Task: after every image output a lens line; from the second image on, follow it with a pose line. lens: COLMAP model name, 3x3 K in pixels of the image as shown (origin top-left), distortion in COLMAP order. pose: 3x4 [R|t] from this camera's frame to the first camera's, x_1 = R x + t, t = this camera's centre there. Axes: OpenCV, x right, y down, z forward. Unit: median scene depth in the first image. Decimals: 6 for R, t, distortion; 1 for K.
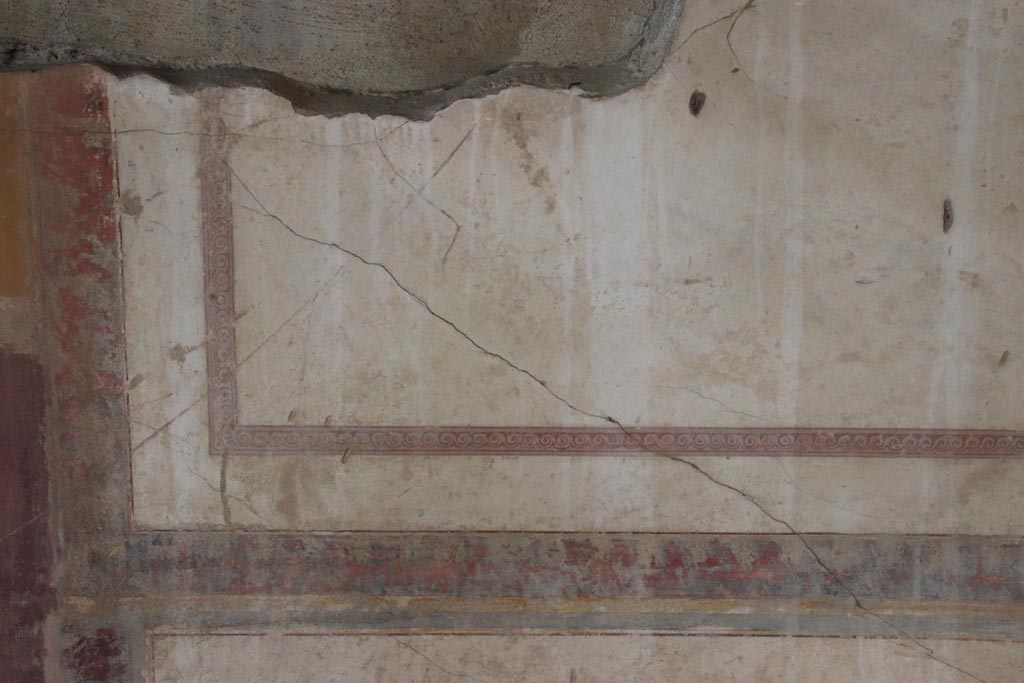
lens RADIAL K [[1257.7, 0, 508.8], [0, 1257.7, 344.6], [0, 0, 1]] dist [0.080207, 0.000000]
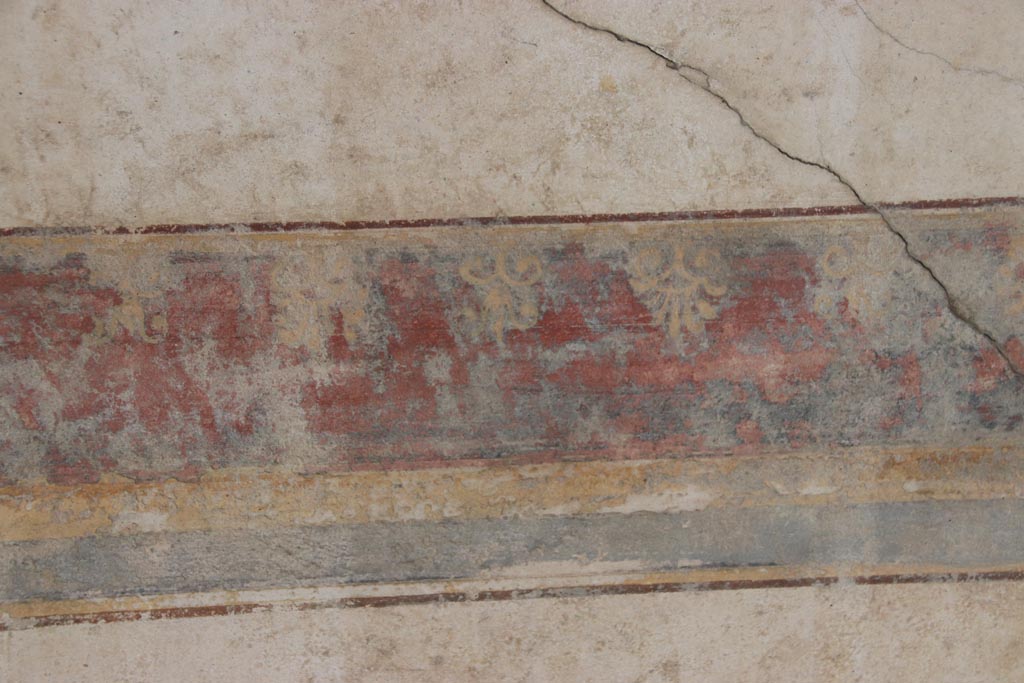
lens RADIAL K [[2441.6, 0, 511.3], [0, 2441.6, 344.2], [0, 0, 1]] dist [0.483265, 0.000000]
pose [[0.994798, -0.039146, 0.094040, 0.101943], [0.025704, 0.989802, 0.140113, 0.102869], [-0.098566, -0.136967, 0.985660, 0.490816]]
